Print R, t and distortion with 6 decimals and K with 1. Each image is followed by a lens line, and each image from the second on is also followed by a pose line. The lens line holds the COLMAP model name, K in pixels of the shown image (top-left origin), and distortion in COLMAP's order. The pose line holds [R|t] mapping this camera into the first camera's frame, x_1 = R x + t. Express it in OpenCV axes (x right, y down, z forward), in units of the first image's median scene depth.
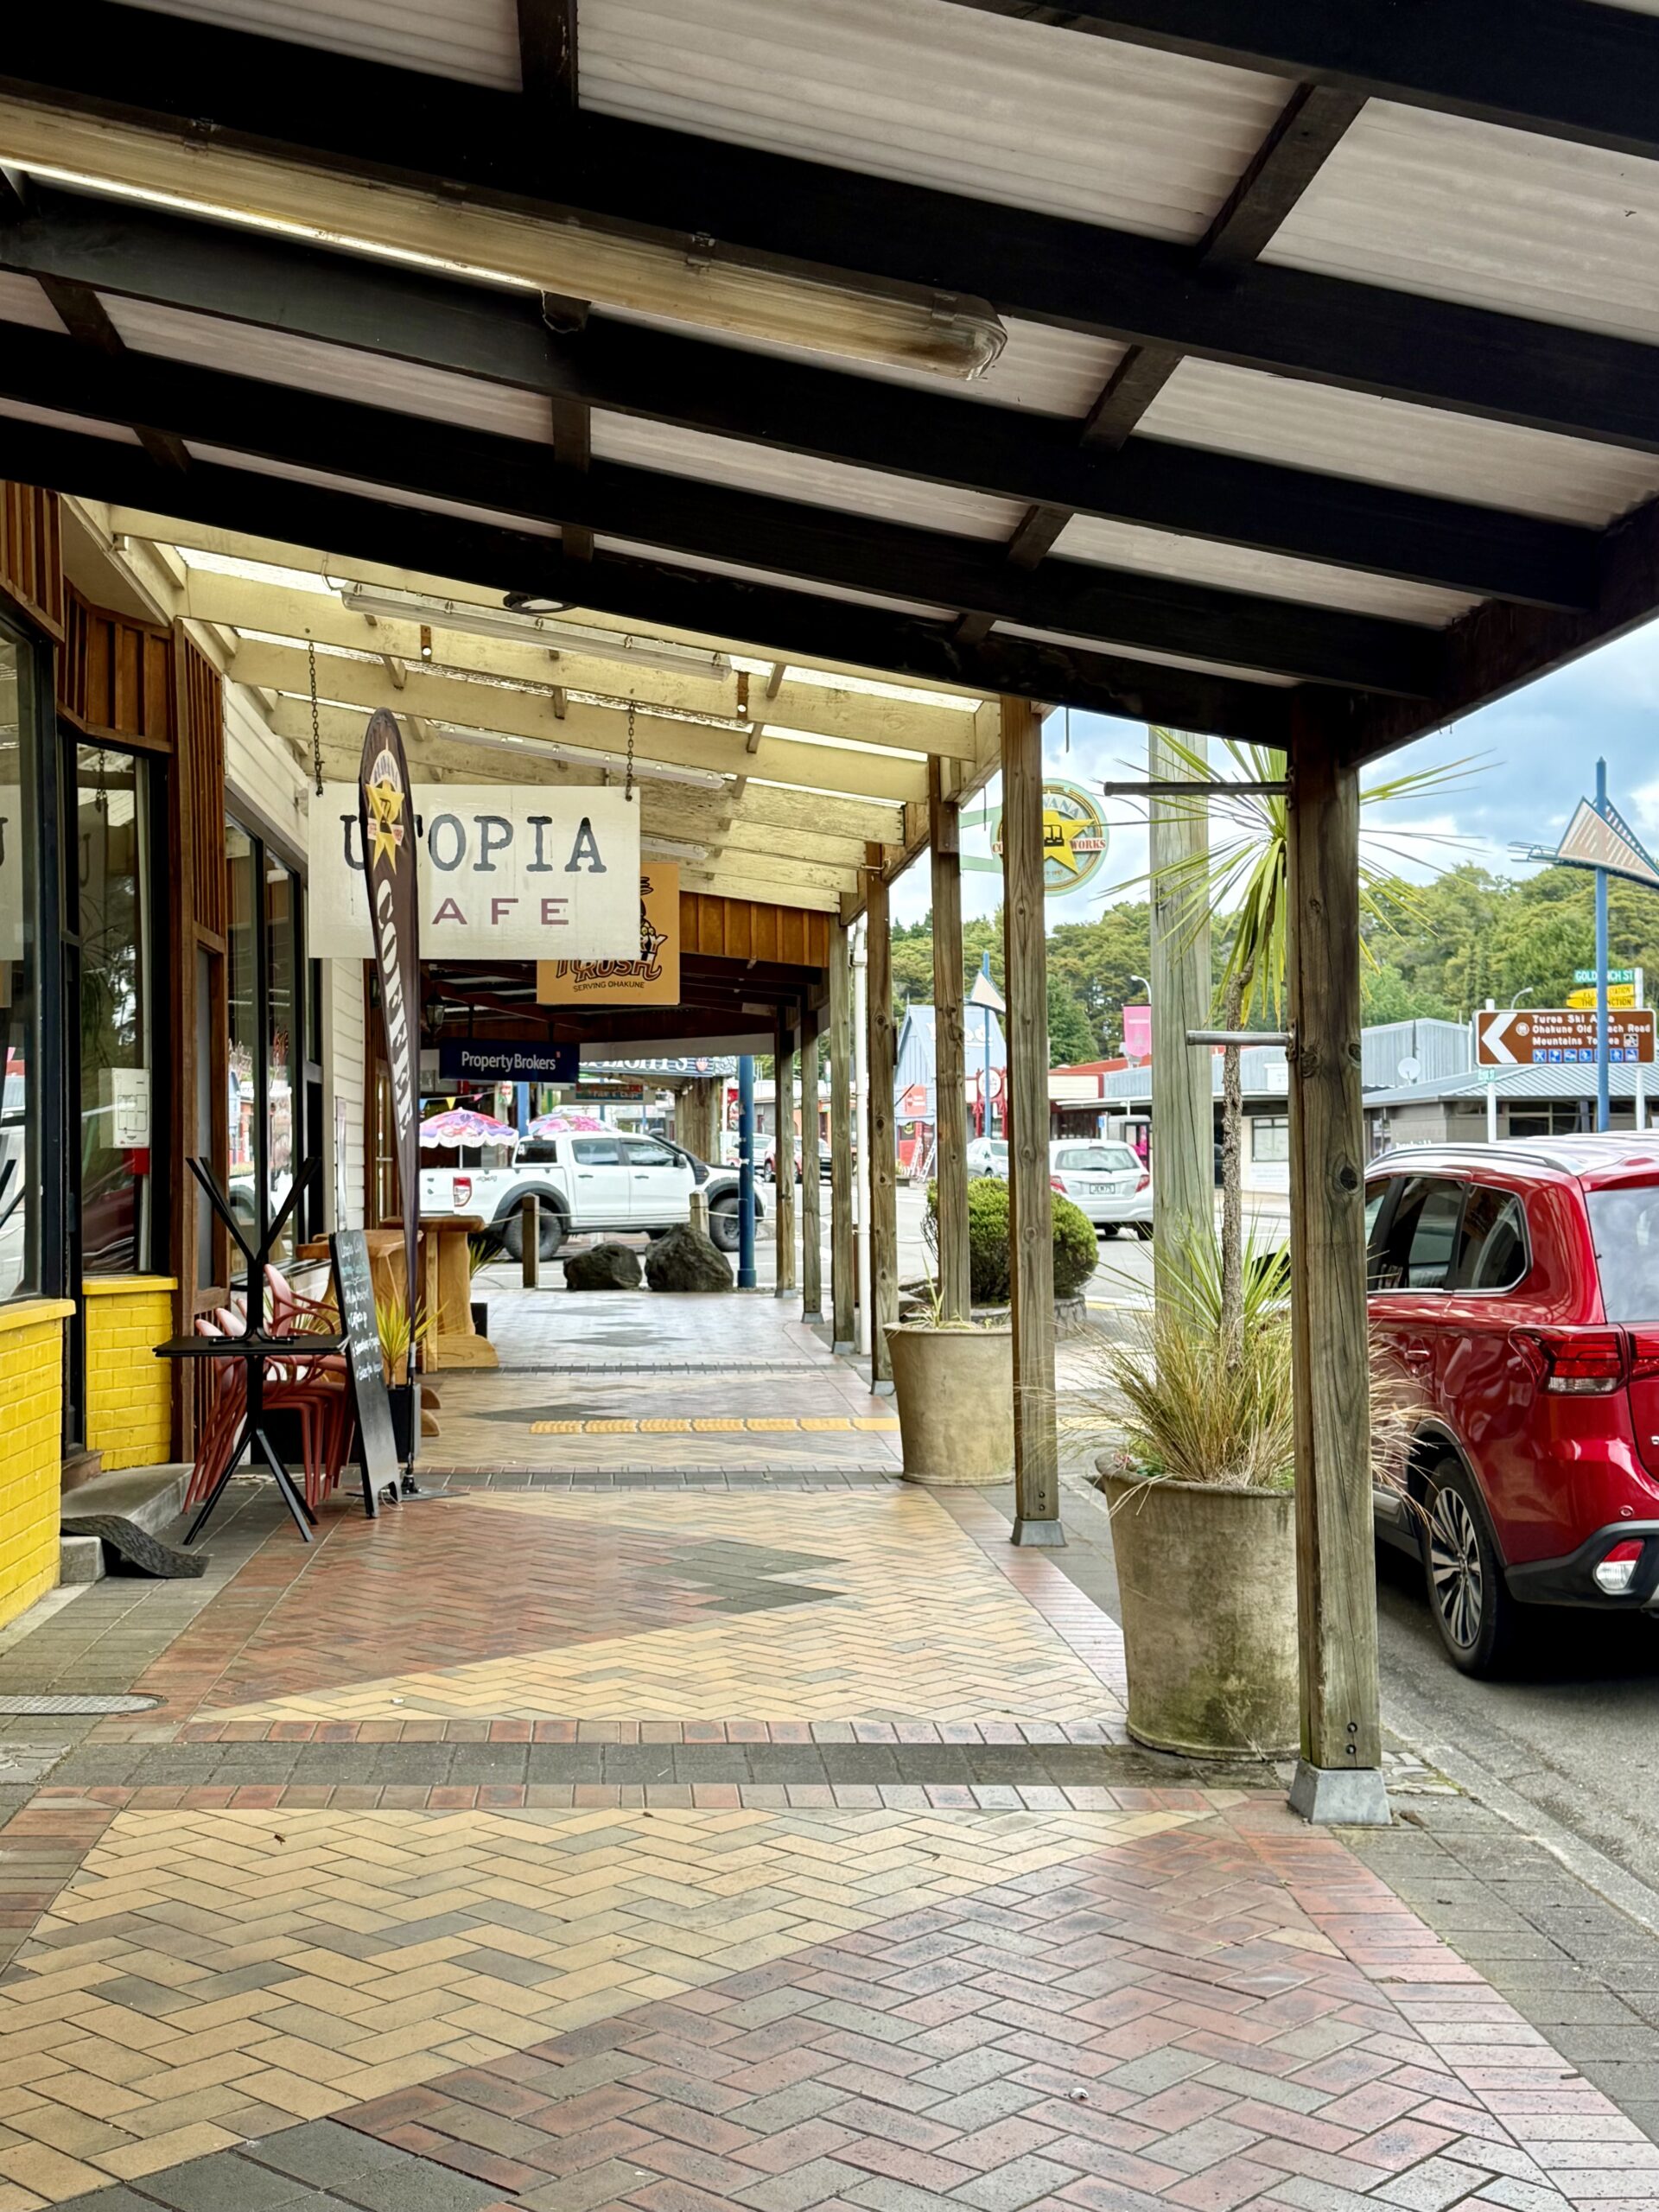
lens RADIAL K [[2497.3, 0, 829.5], [0, 2497.3, 1106.0], [0, 0, 1]] dist [-0.002060, 0.000002]
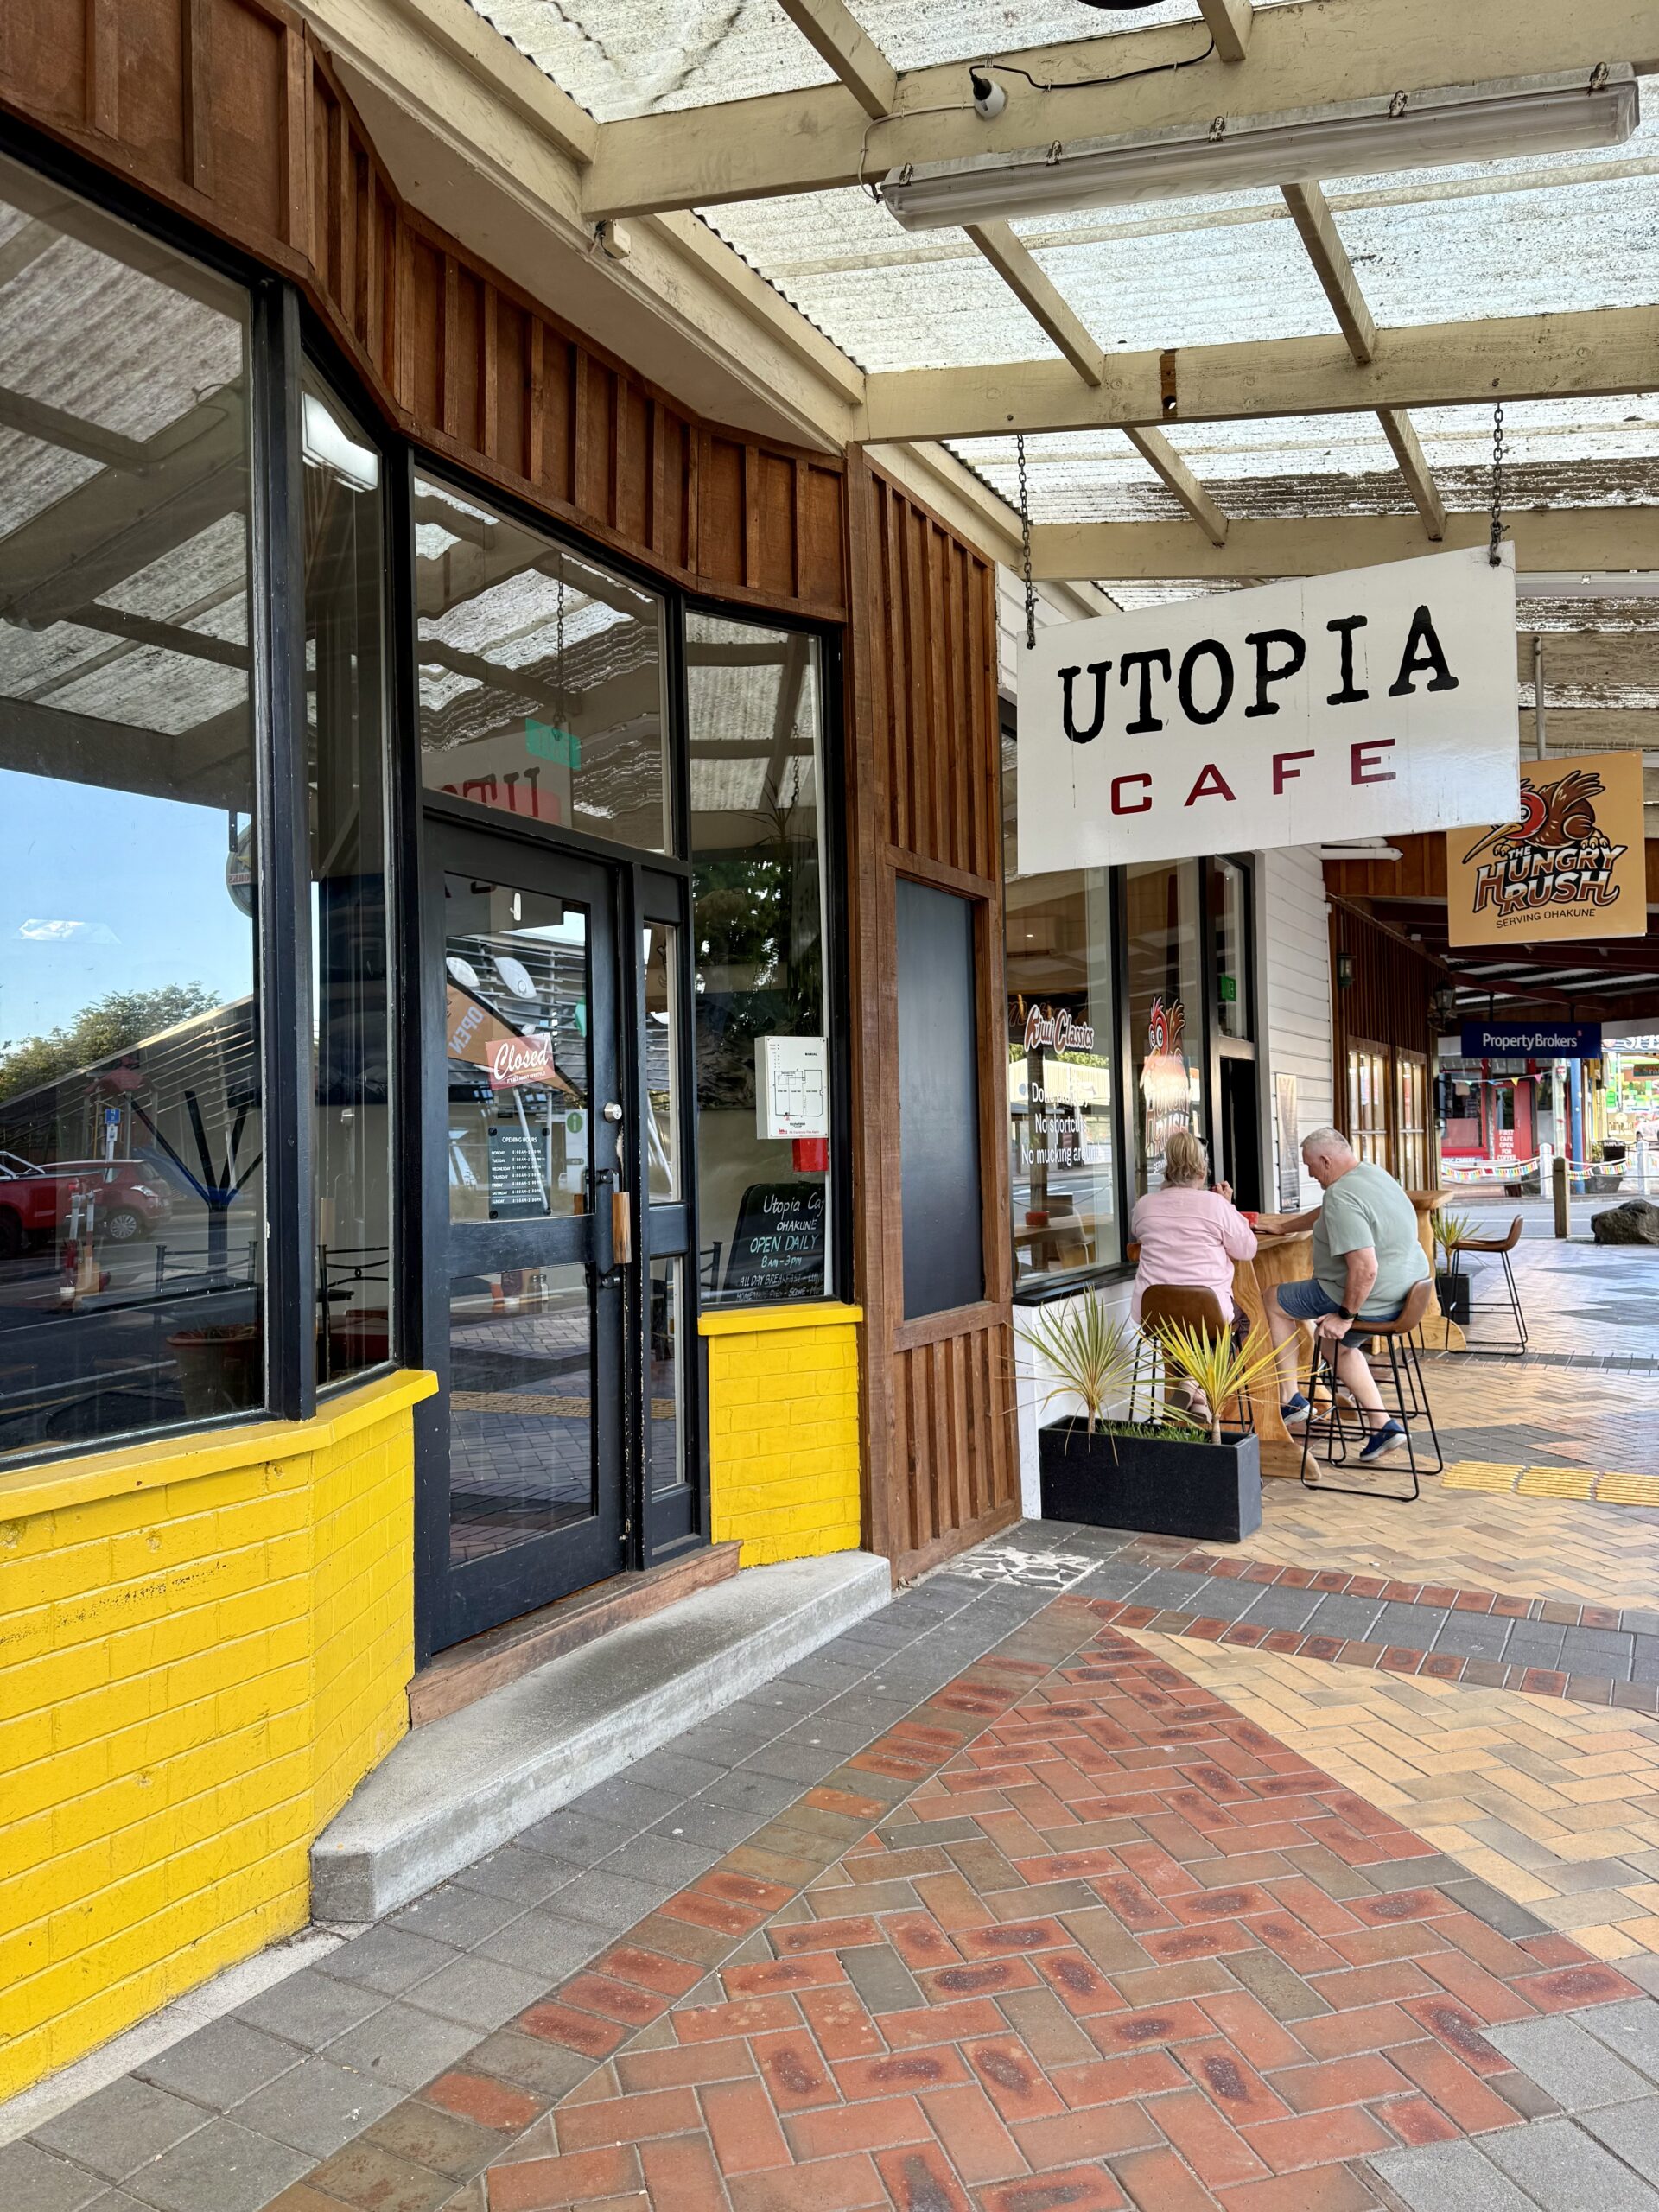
lens RADIAL K [[1546.2, 0, 829.5], [0, 1546.2, 1106.0], [0, 0, 1]] dist [0.083867, -0.151514]
pose [[0.833808, -0.019017, -0.551727, -0.007294], [0.024256, 0.999703, 0.002199, 0.005857], [0.551521, -0.015216, 0.834022, 0.588901]]
